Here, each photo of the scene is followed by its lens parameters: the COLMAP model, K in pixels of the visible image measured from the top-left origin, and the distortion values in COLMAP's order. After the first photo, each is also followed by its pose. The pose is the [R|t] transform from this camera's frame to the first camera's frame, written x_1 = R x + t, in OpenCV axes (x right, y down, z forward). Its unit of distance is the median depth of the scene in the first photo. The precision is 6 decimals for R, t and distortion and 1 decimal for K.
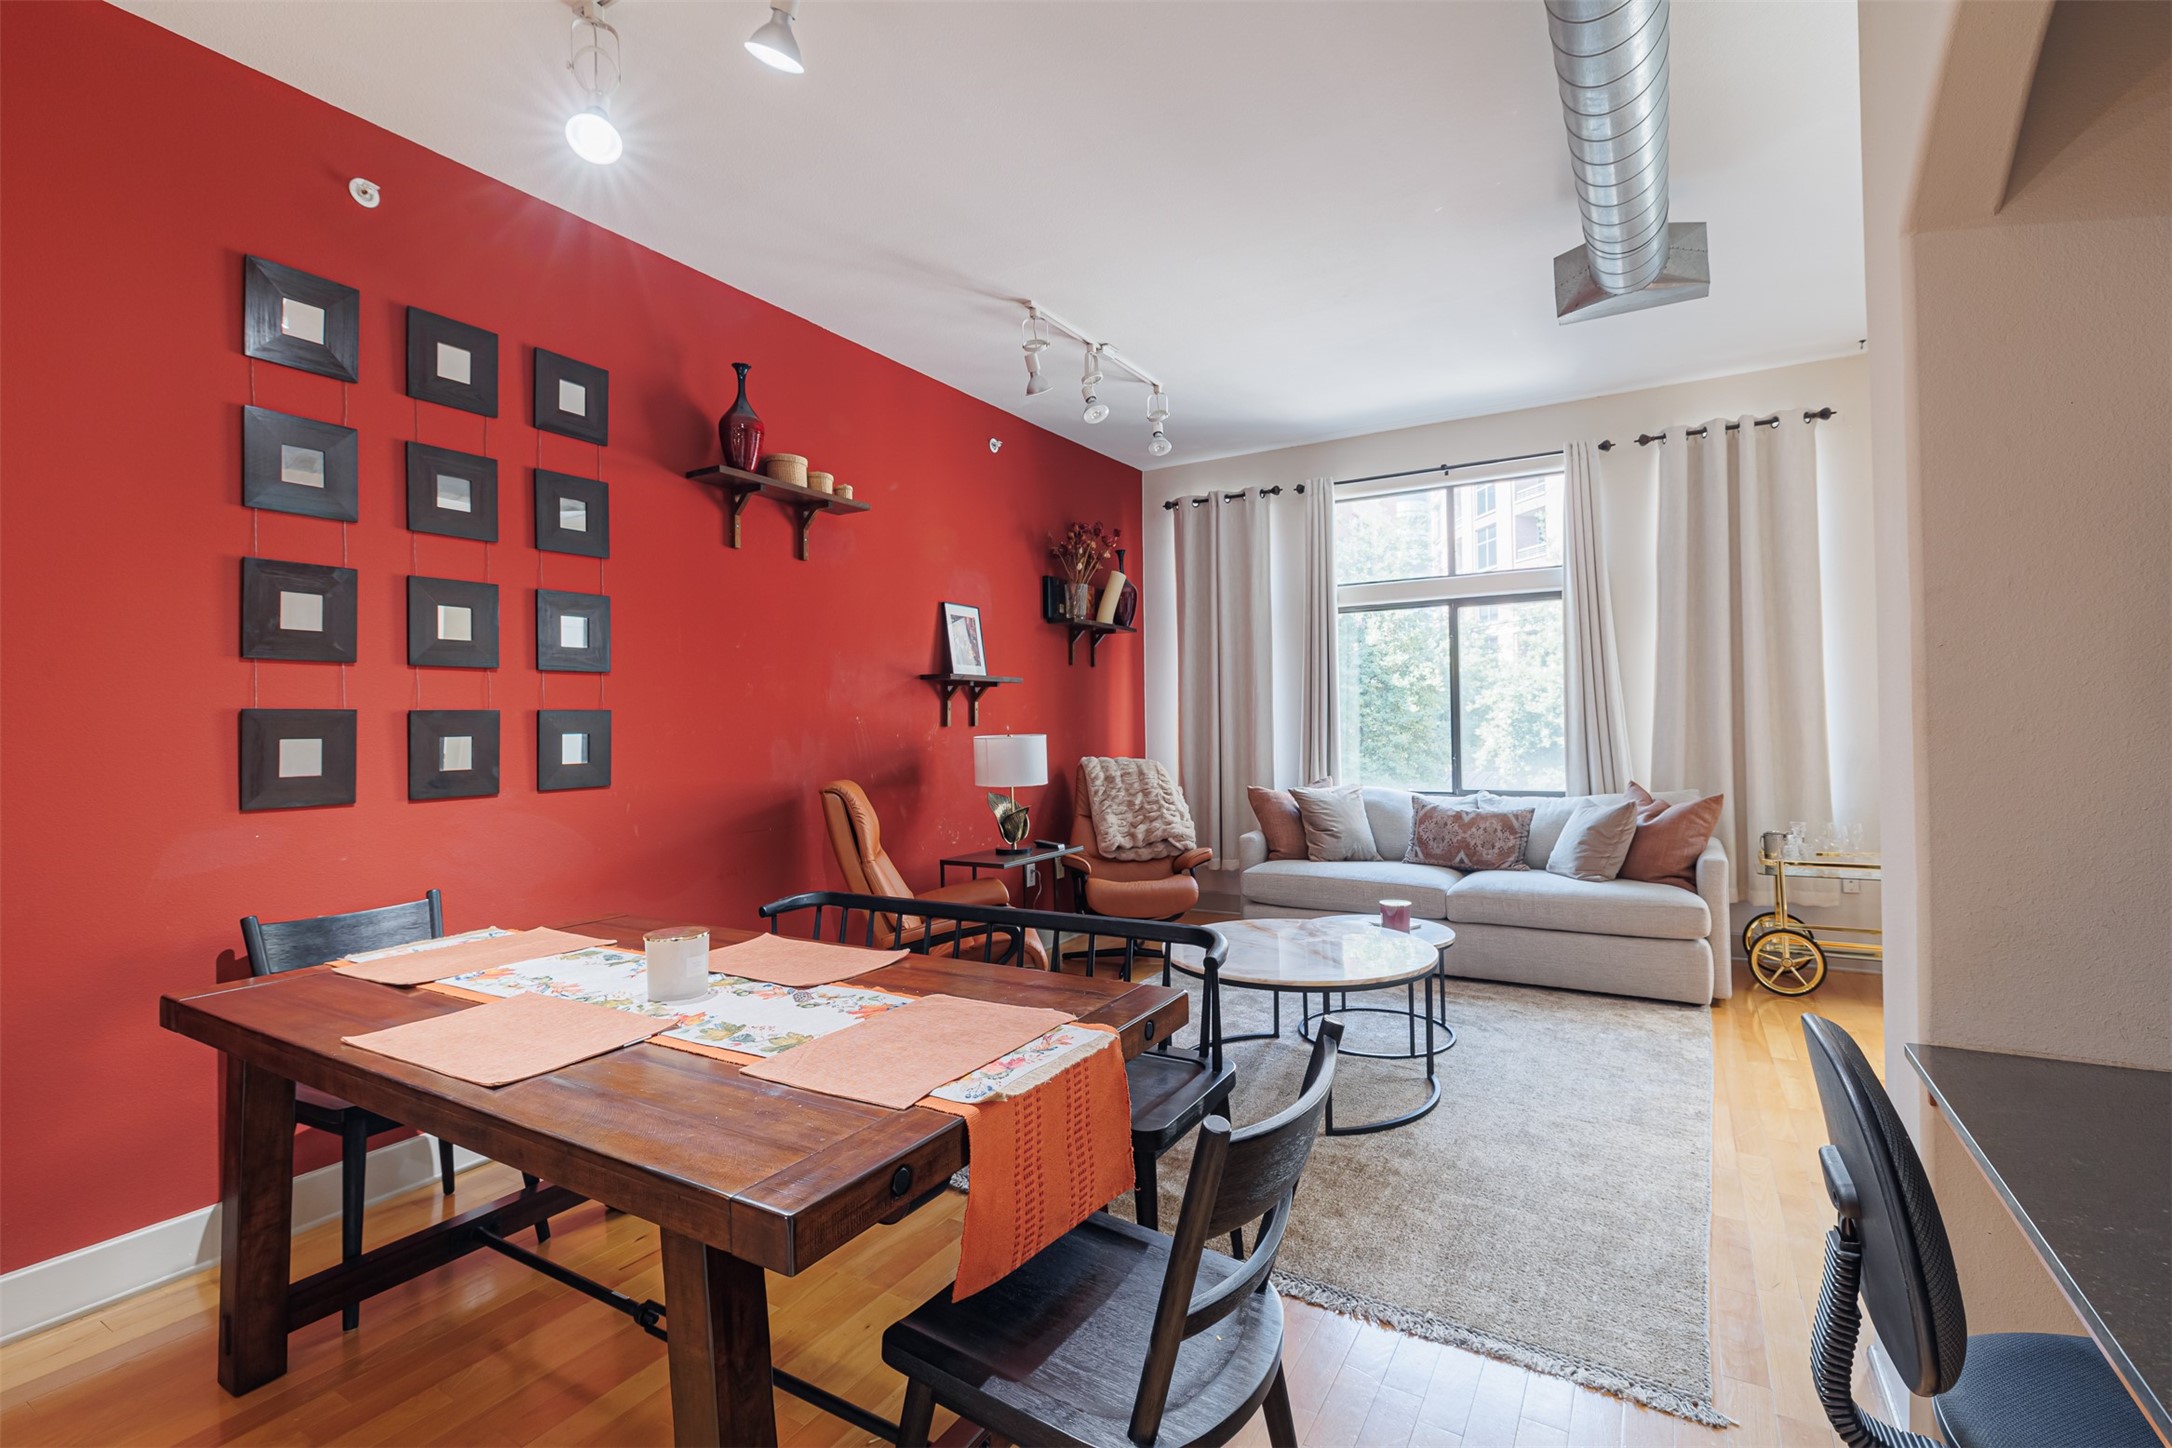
lens RADIAL K [[973.1, 0, 1084.3], [0, 973.1, 713.5], [0, 0, 1]] dist [-0.001866, 0.000112]
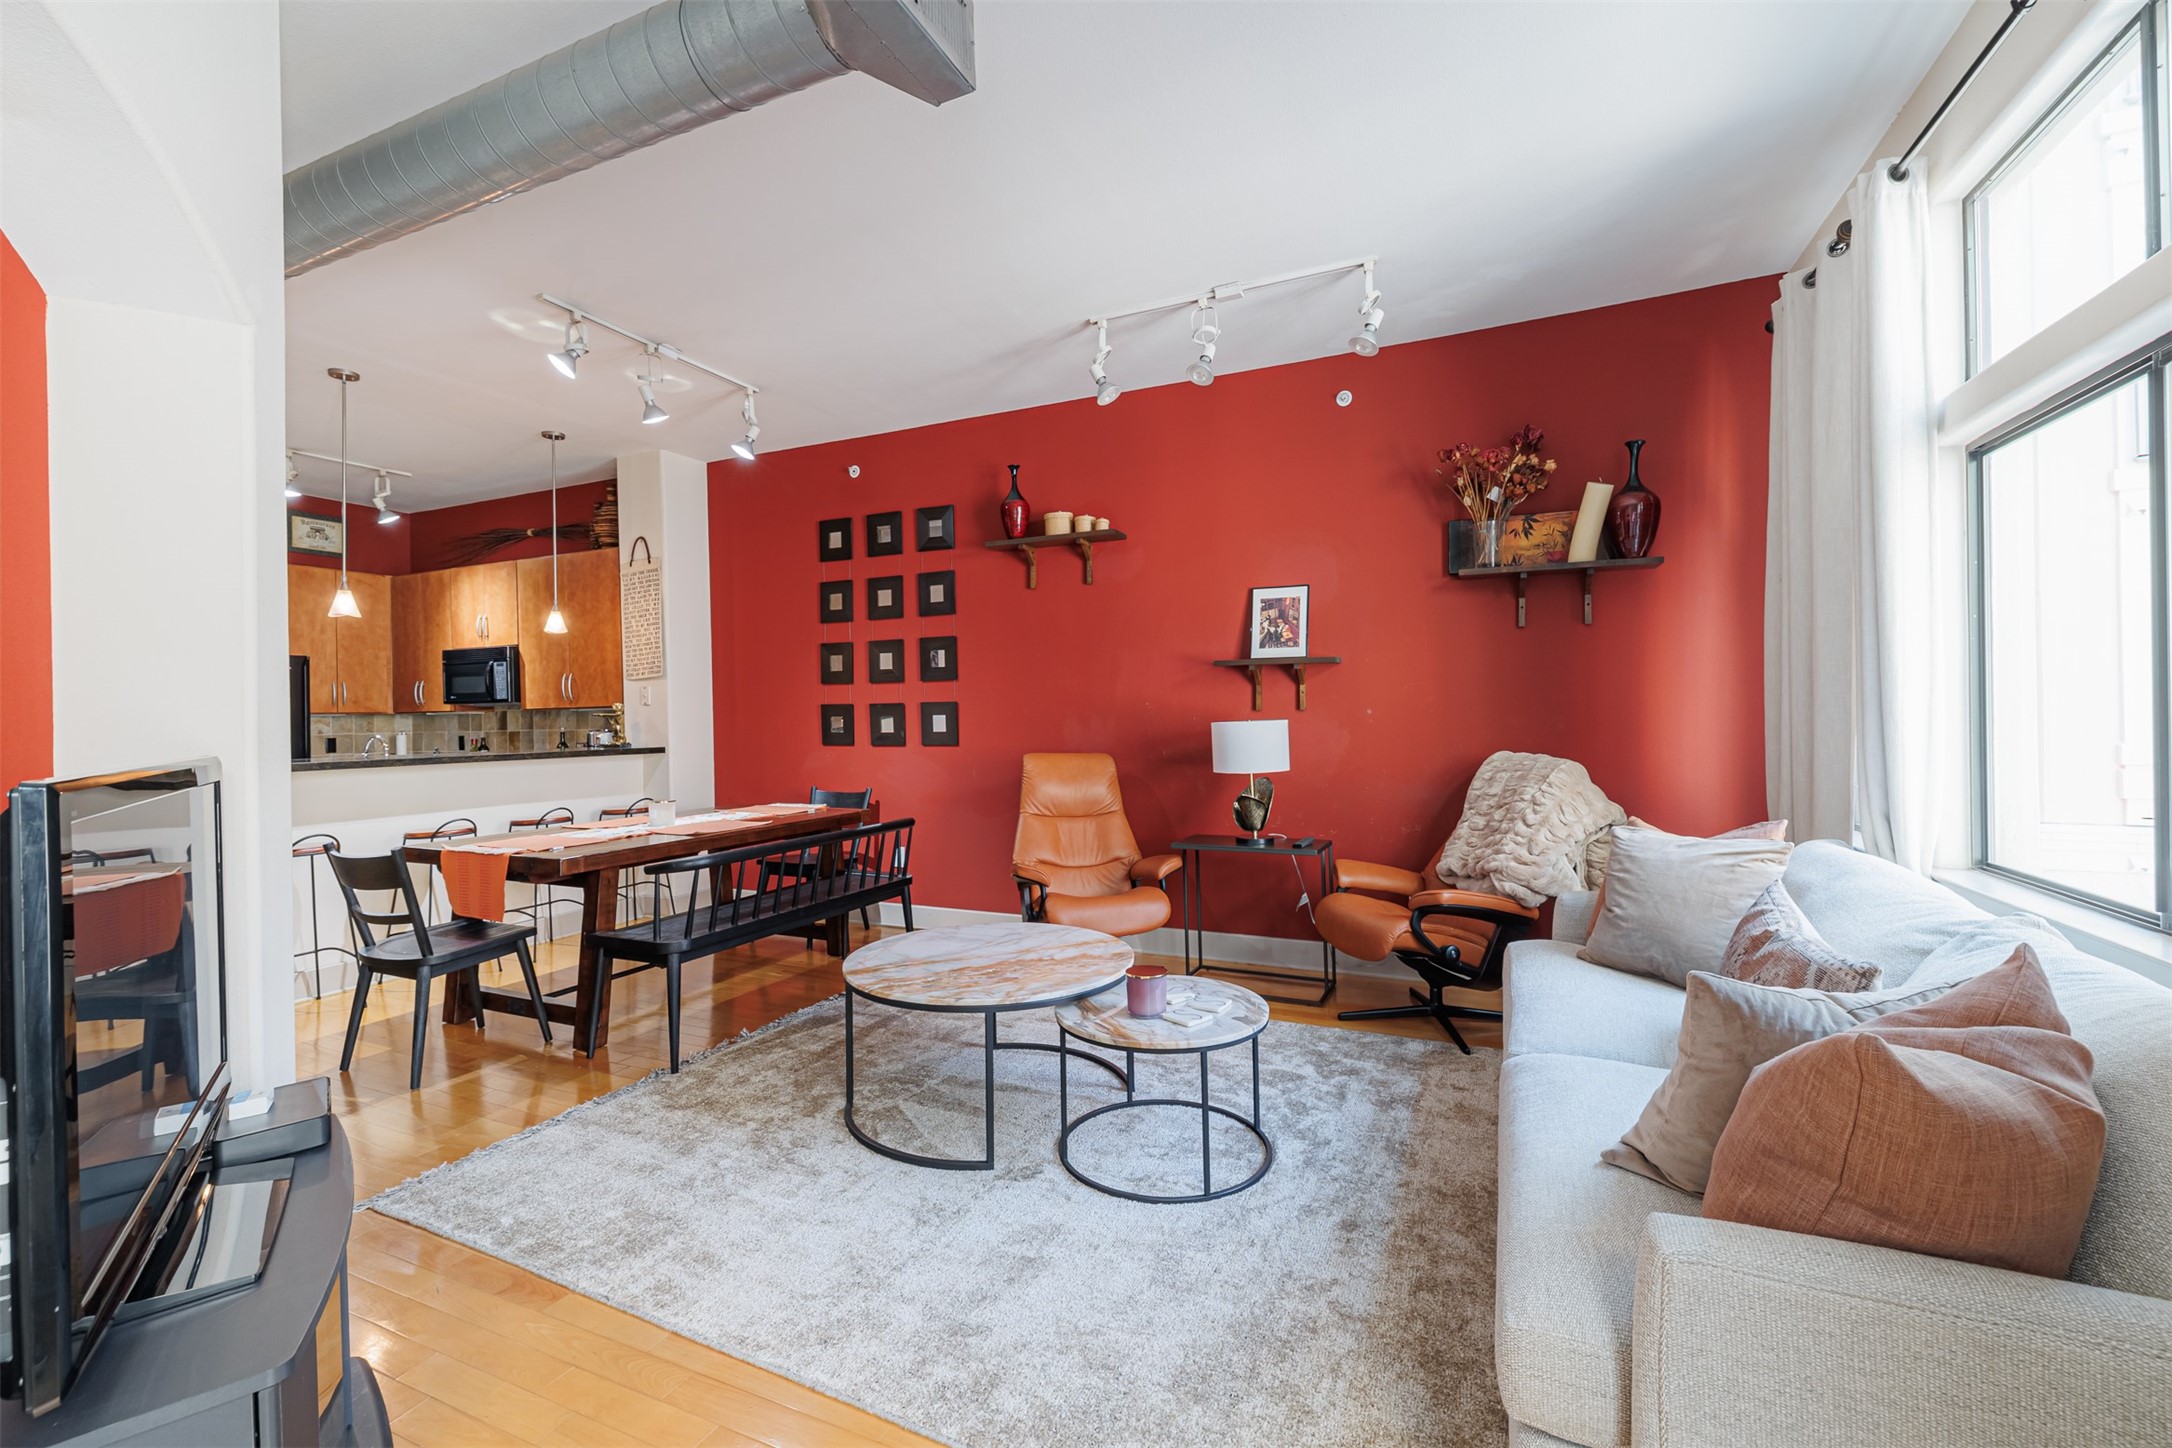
lens RADIAL K [[919.5, 0, 1093.7], [0, 919.5, 714.8], [0, 0, 1]] dist [0.008780, -0.001459]
pose [[0.118710, 0.017249, -0.992779, 1.426510], [0.022948, 0.999534, 0.020110, -0.008608], [0.992664, -0.025169, 0.118259, 1.280549]]
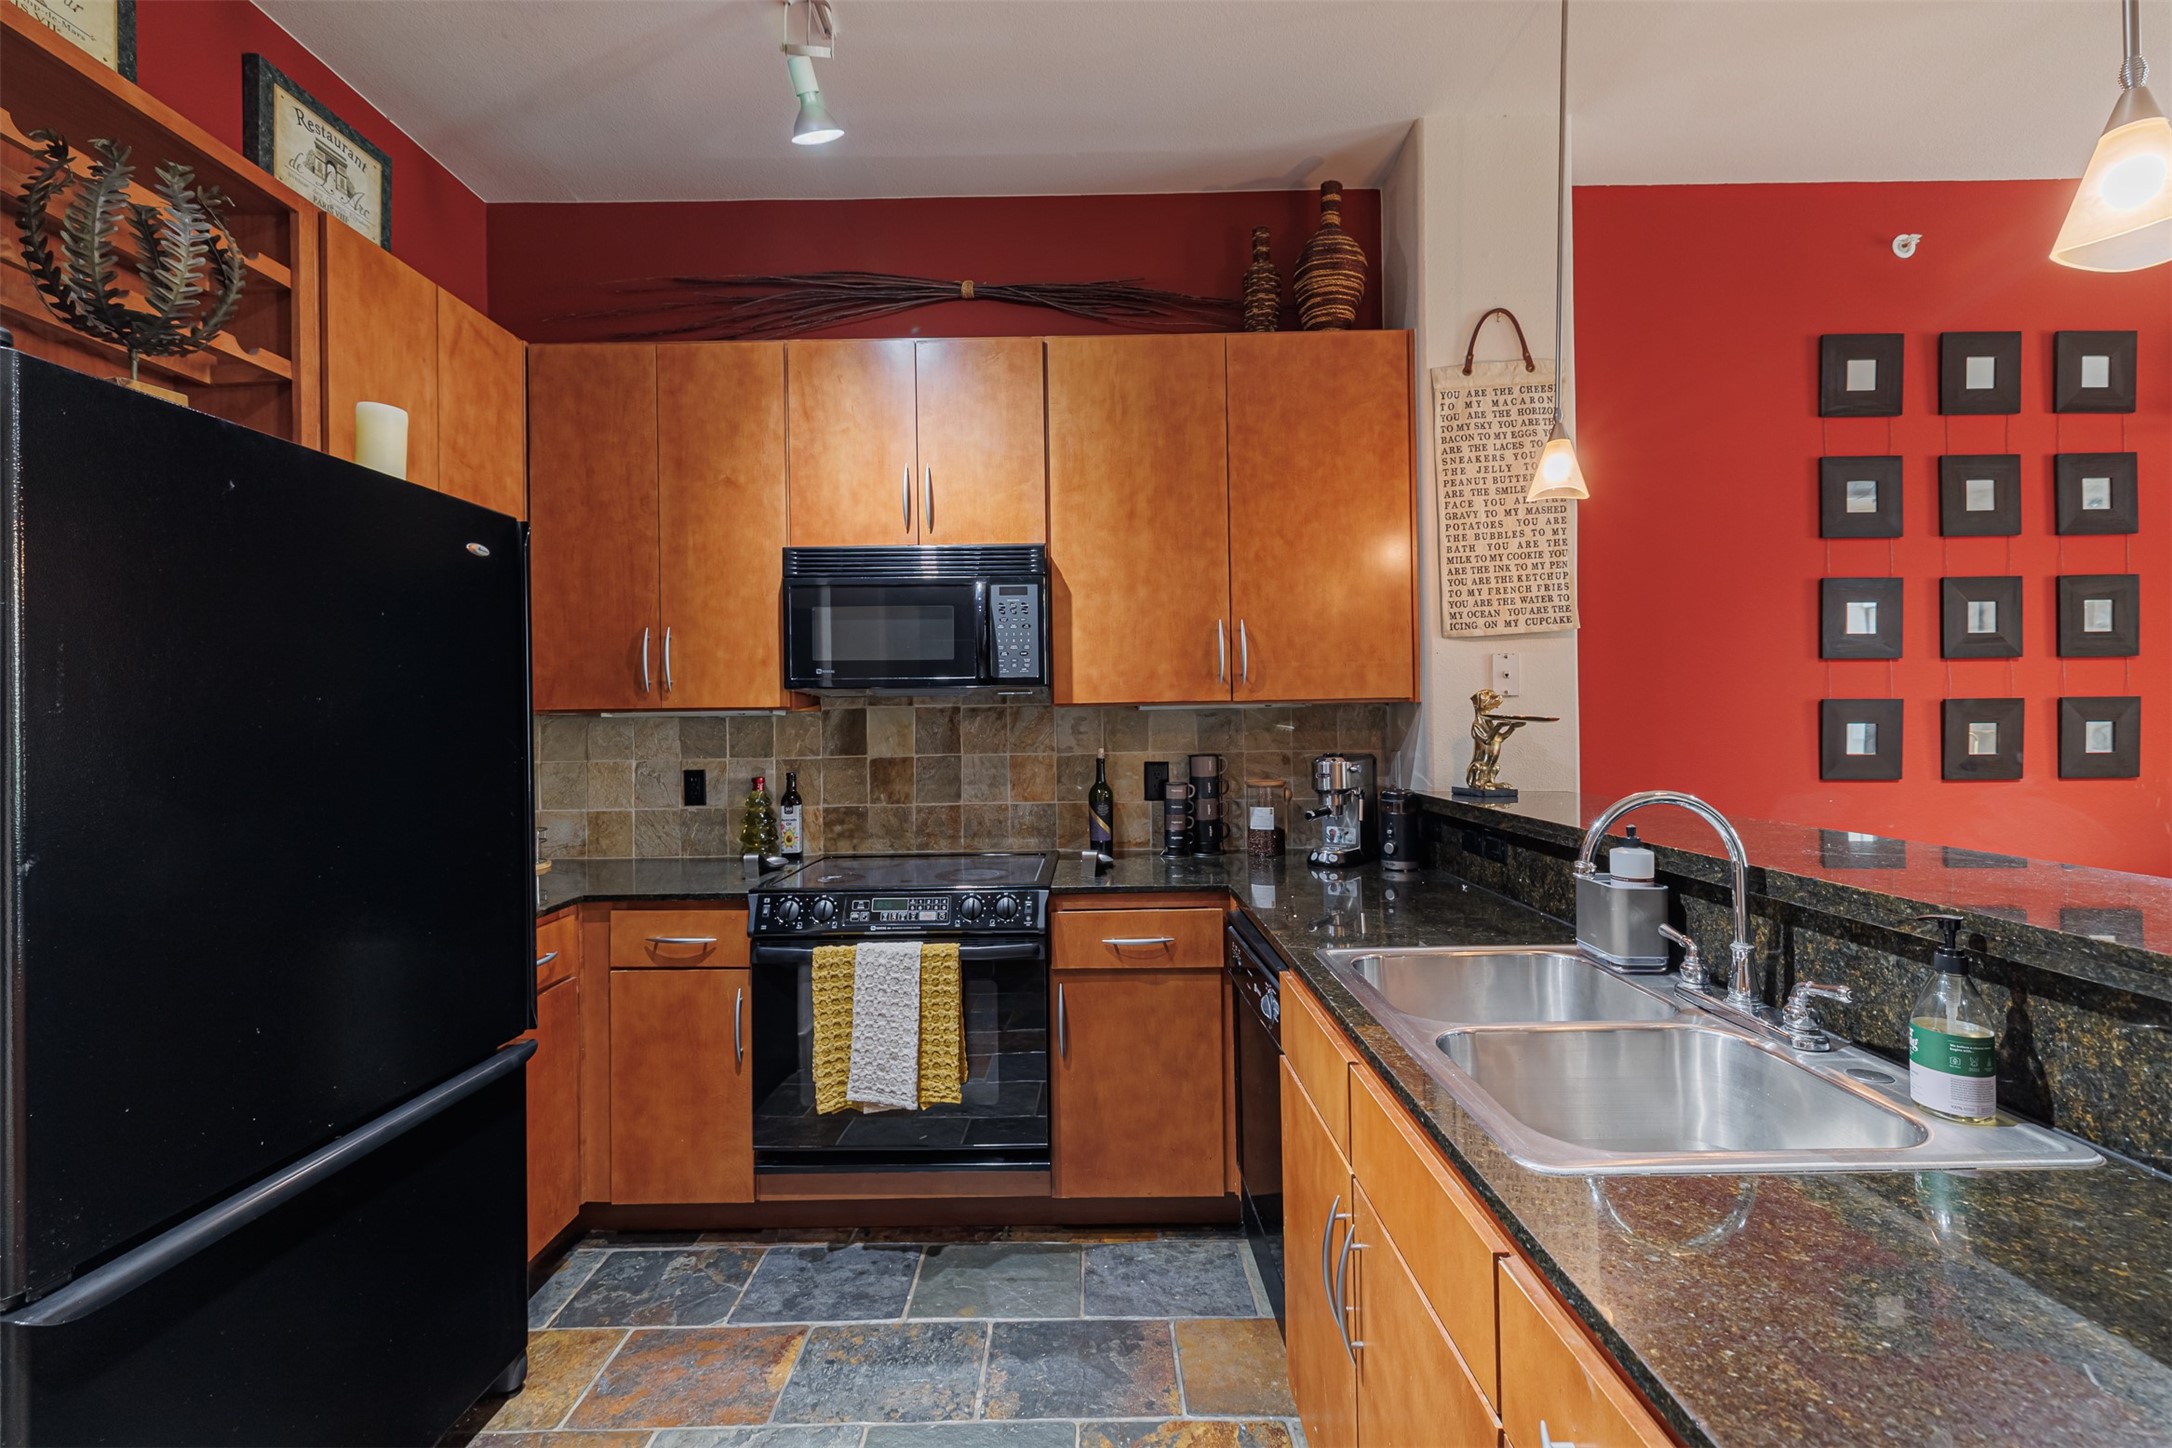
lens RADIAL K [[919.5, 0, 1076.8], [0, 919.5, 712.6], [0, 0, 1]] dist [0.008780, -0.001459]
pose [[0.512906, 0.008263, -0.858405, -0.300958], [0.010577, 0.999817, 0.015944, -0.015028], [0.858379, -0.017257, 0.512725, -0.401753]]
